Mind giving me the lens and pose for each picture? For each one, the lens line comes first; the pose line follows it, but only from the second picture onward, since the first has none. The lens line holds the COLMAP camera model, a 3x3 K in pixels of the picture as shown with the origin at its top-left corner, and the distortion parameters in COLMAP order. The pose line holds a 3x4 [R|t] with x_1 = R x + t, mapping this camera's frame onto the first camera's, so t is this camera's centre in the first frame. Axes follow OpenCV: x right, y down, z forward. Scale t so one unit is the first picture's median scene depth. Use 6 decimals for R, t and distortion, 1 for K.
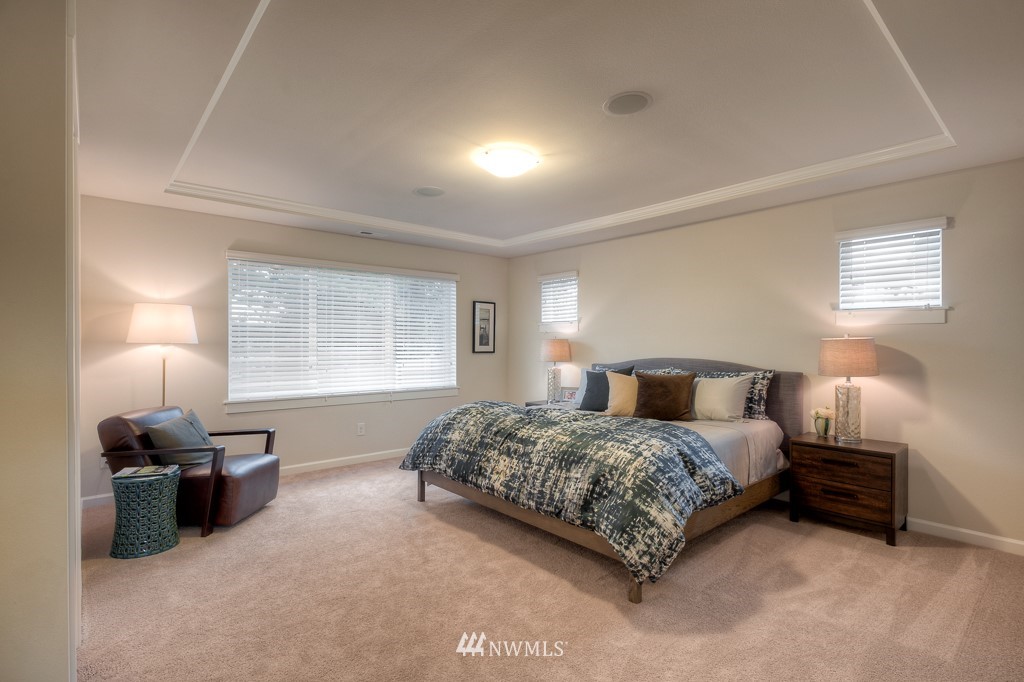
lens RADIAL K [[490.7, 0, 509.2], [0, 490.7, 346.3], [0, 0, 1]] dist [-0.004479, 0.002822]
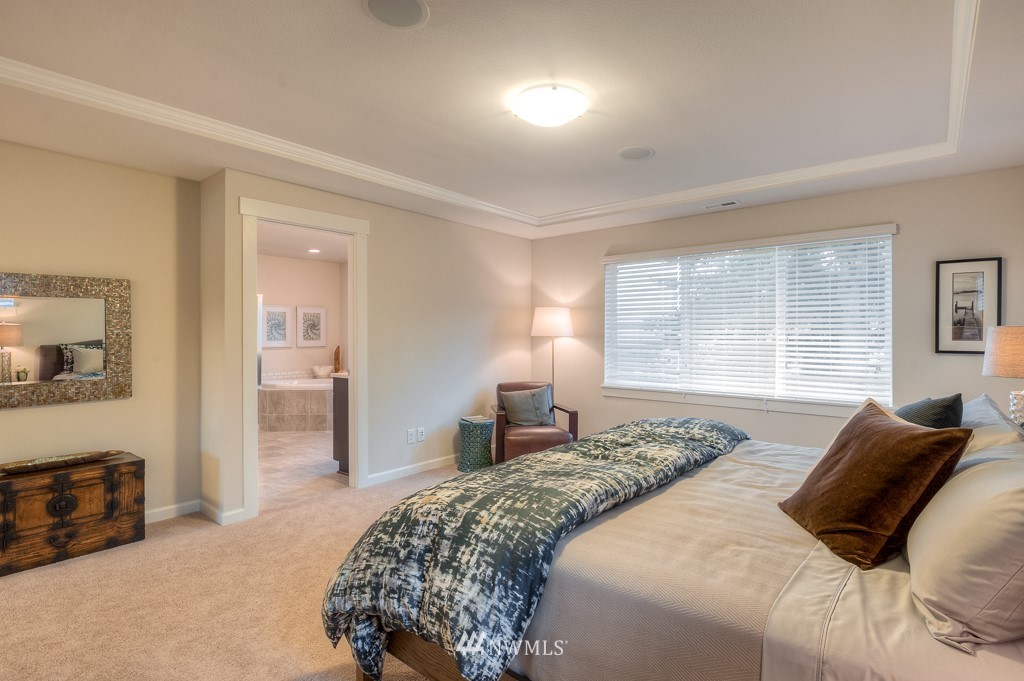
lens RADIAL K [[490.7, 0, 515.0], [0, 490.7, 336.0], [0, 0, 1]] dist [-0.004479, 0.002822]
pose [[0.177692, -0.000663, -0.984086, 0.481299], [-0.006706, 0.999976, -0.001884, -0.002140], [0.984063, 0.006935, 0.177683, 0.508079]]
